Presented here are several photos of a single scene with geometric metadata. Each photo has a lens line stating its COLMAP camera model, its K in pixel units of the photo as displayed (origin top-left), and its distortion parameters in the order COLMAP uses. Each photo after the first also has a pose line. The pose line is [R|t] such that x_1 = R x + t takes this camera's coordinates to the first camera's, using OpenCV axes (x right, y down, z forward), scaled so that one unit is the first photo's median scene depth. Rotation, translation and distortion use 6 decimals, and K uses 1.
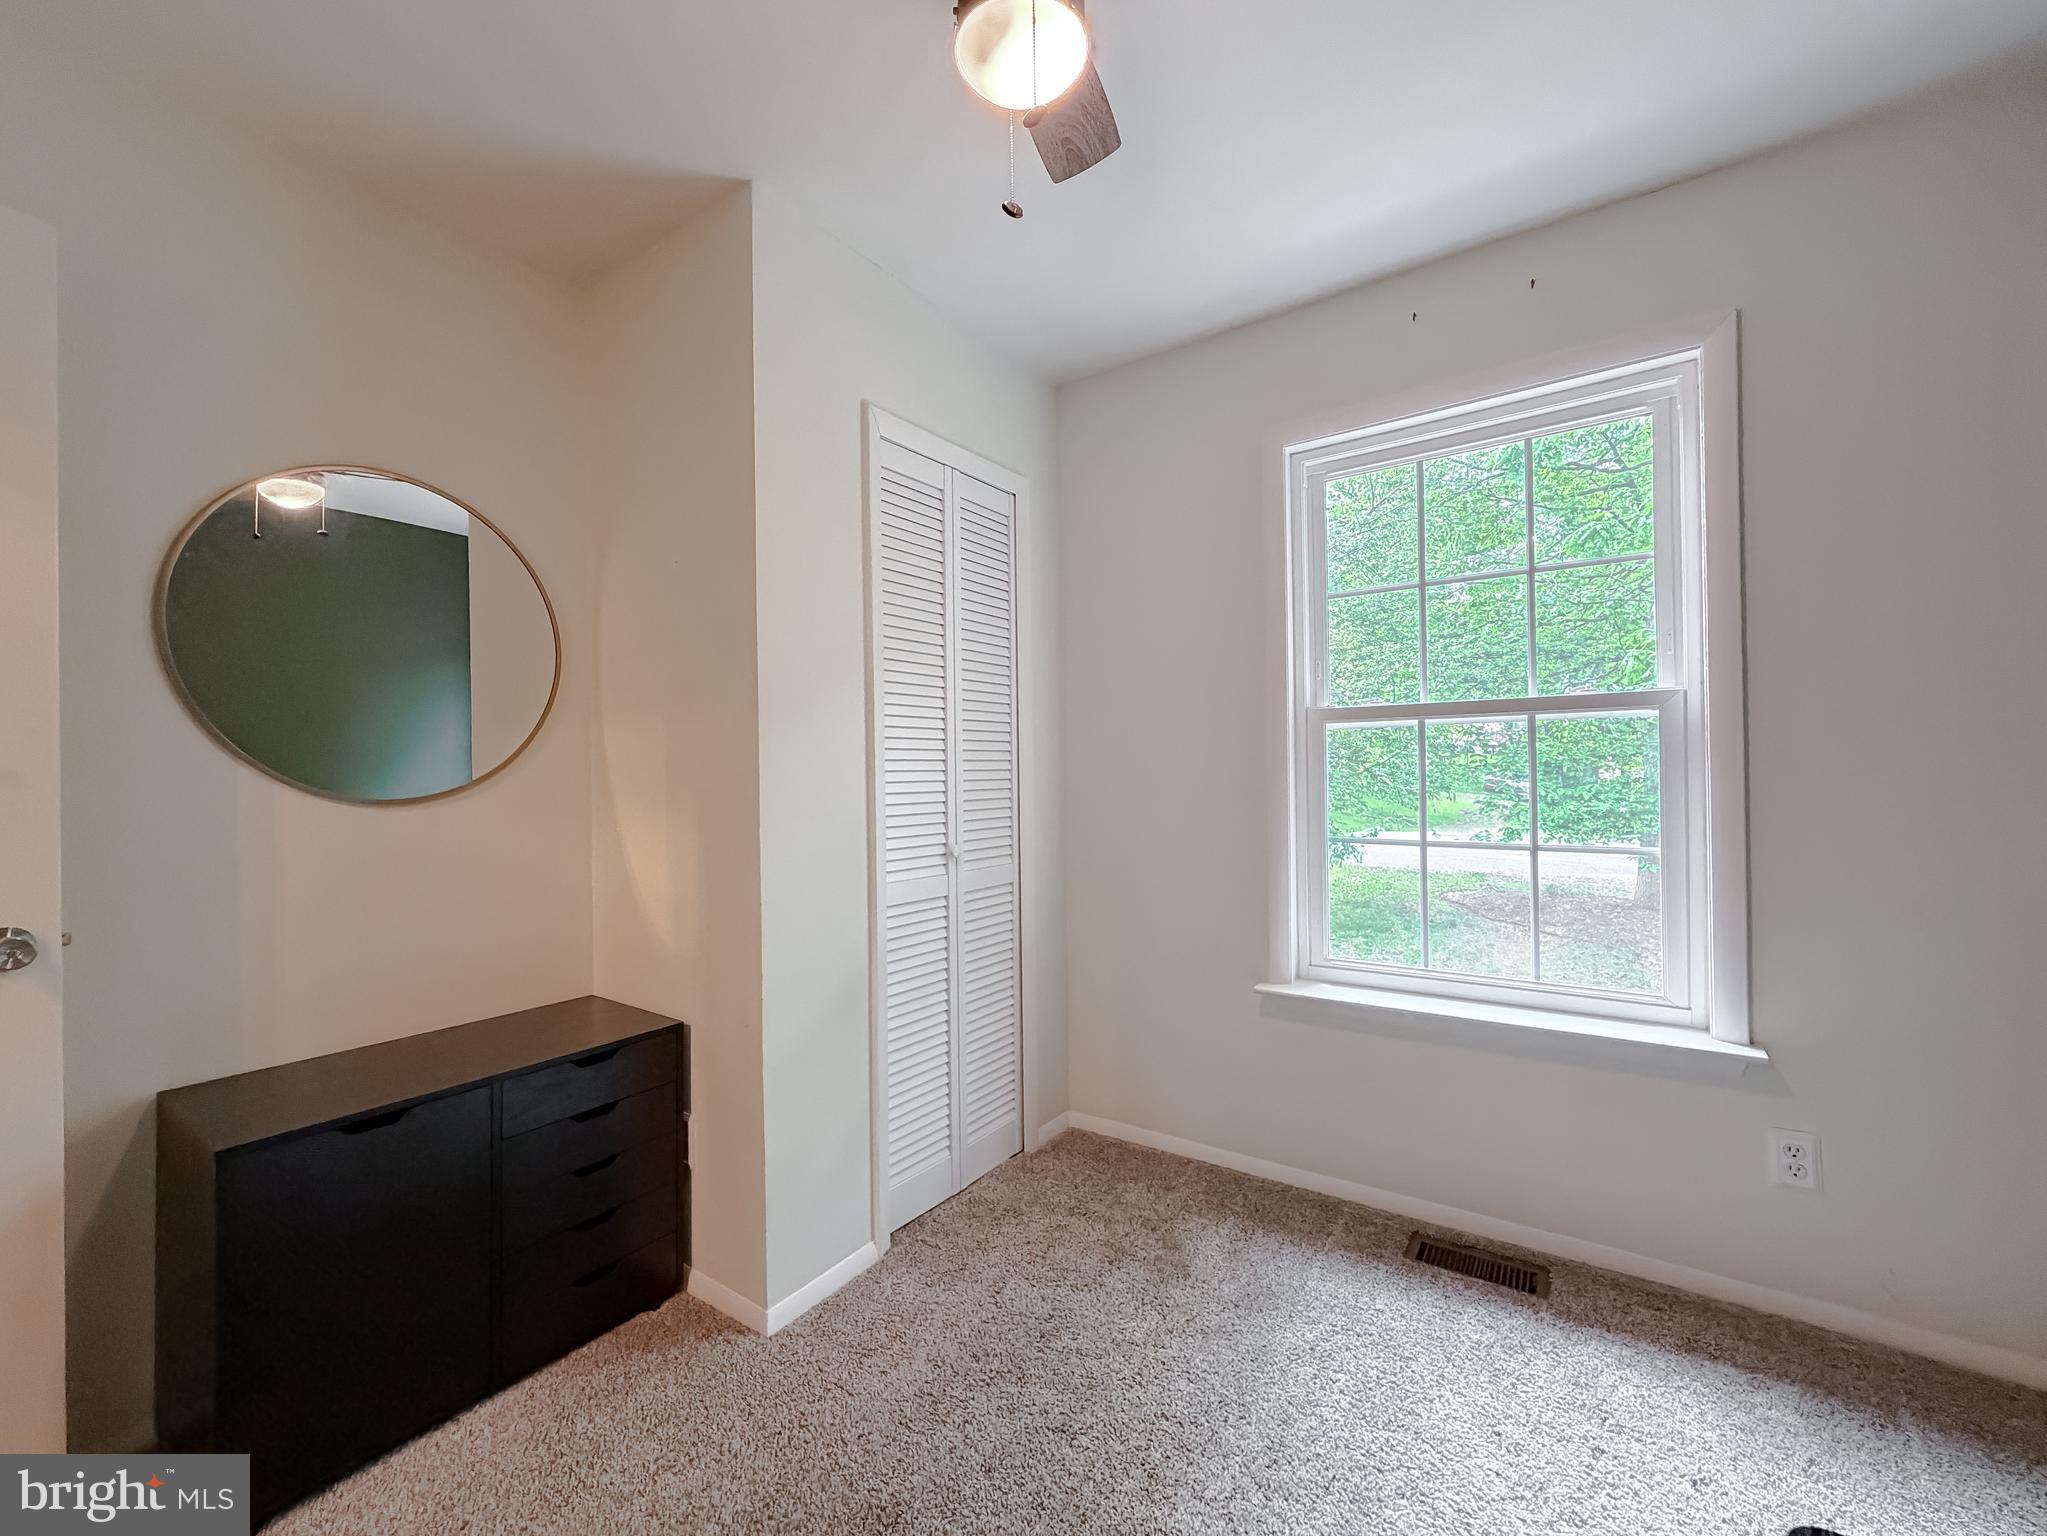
lens RADIAL K [[825.8, 0, 1024.0], [0, 825.8, 766.4], [0, 0, 1]] dist [0.000676, 0.000234]
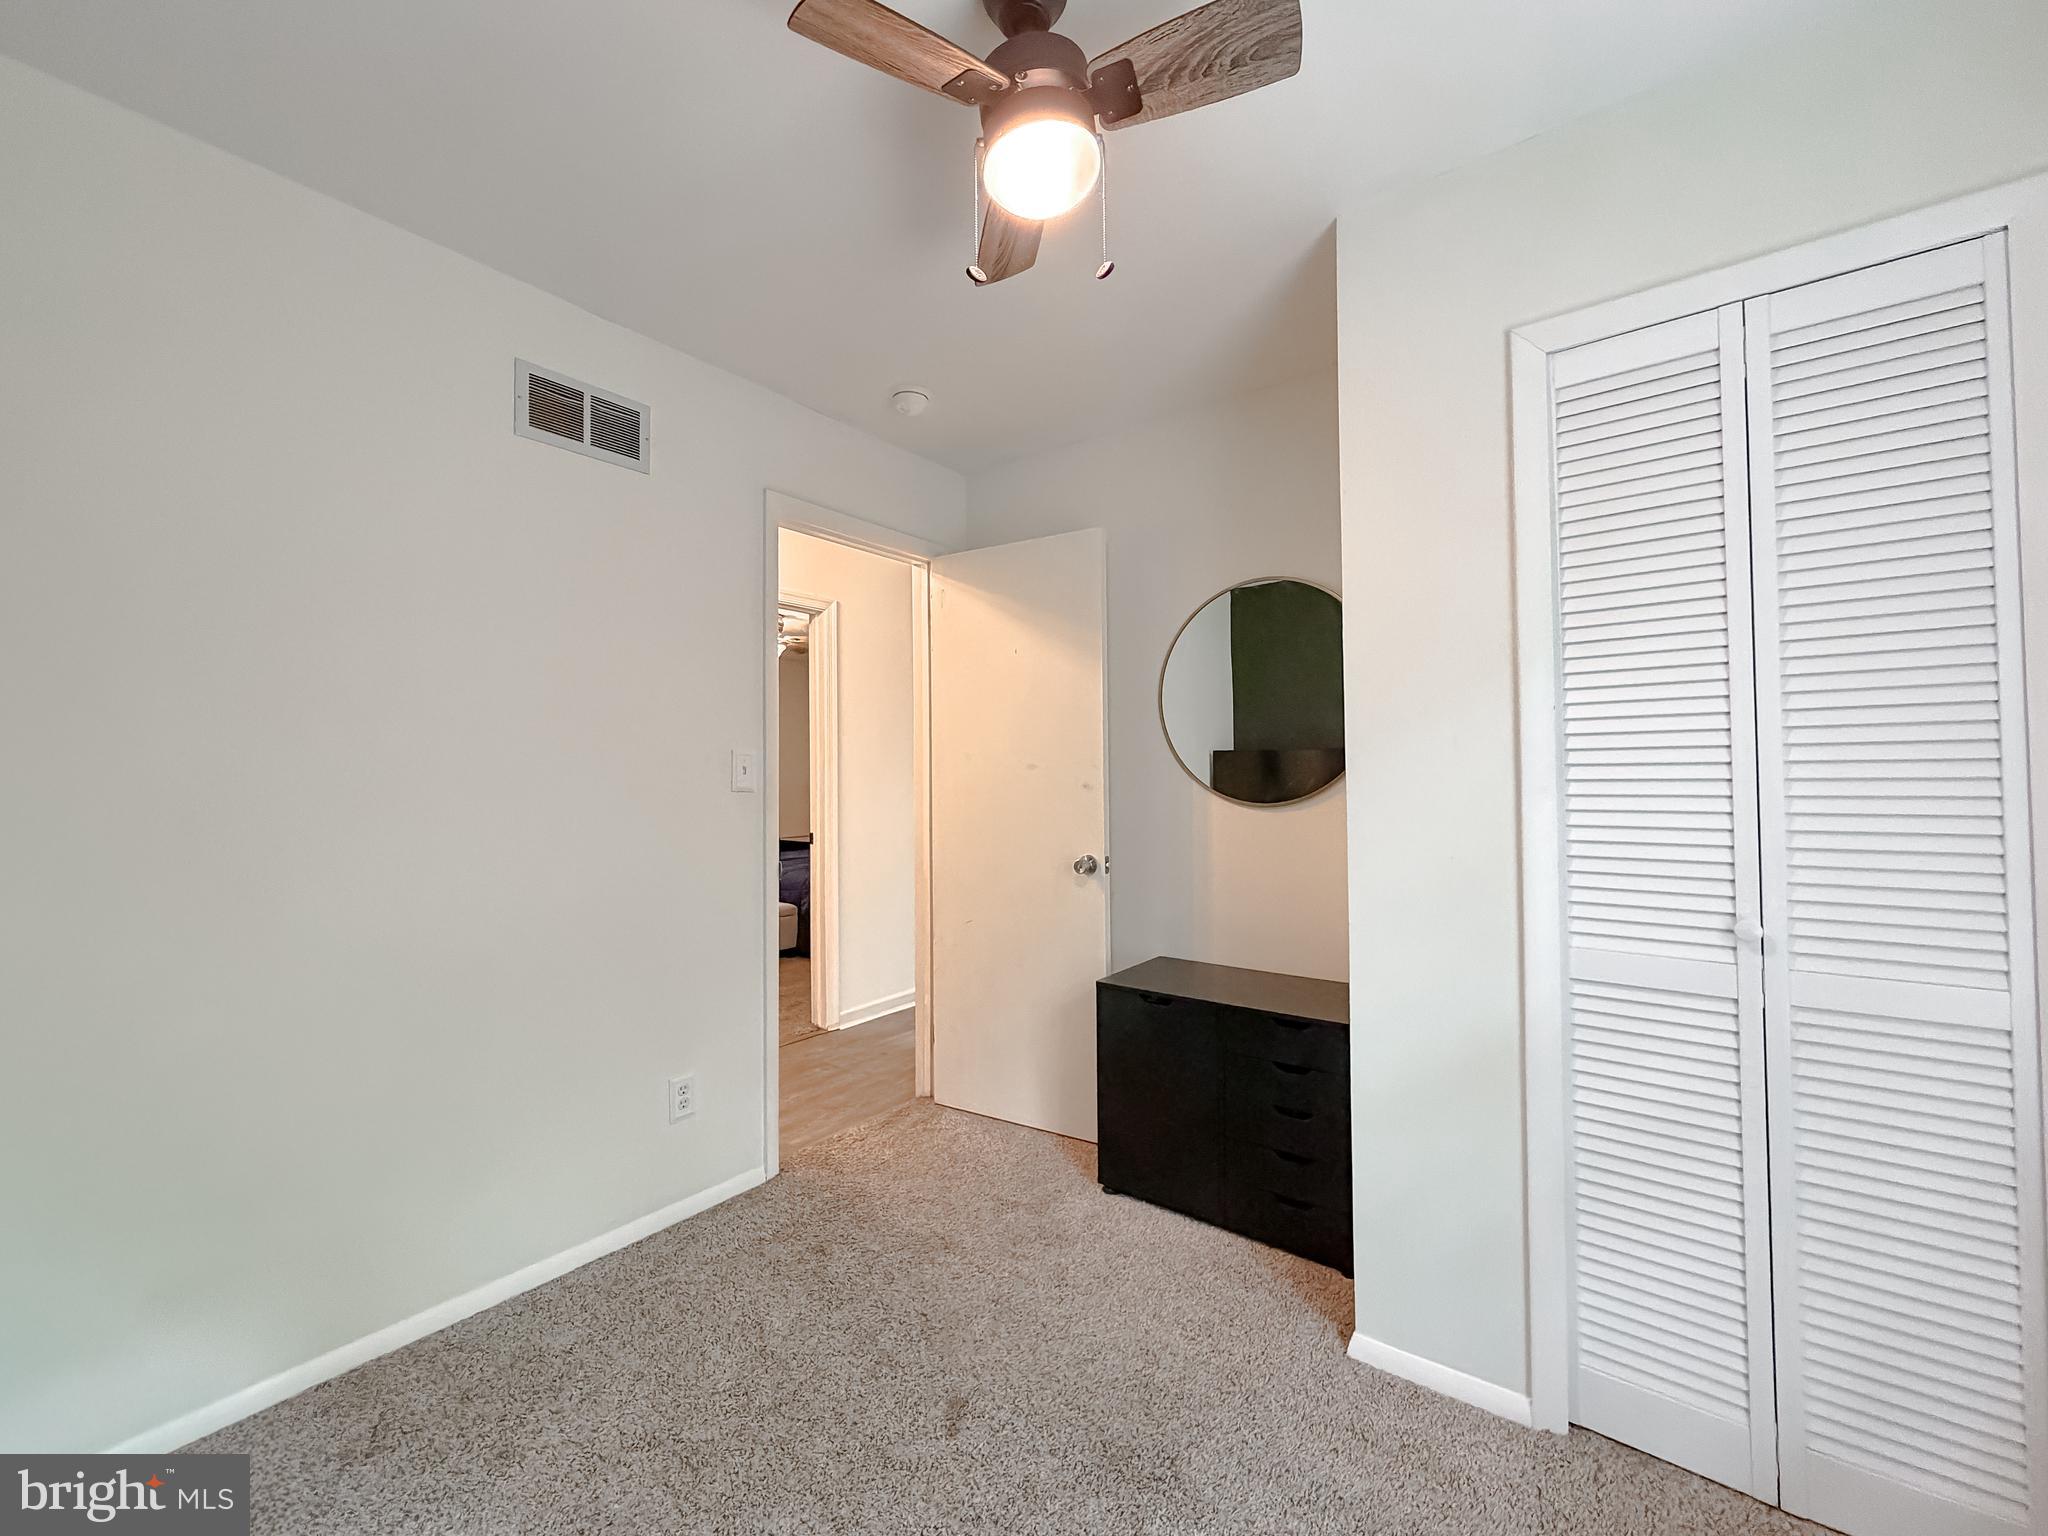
lens RADIAL K [[826.2, 0, 1036.2], [0, 826.2, 767.7], [0, 0, 1]] dist [0.000676, 0.000234]
pose [[-0.030907, -0.008821, -0.999483, 0.631234], [0.010764, 0.999900, -0.009158, -0.019140], [0.999464, -0.011042, -0.030809, 0.578009]]
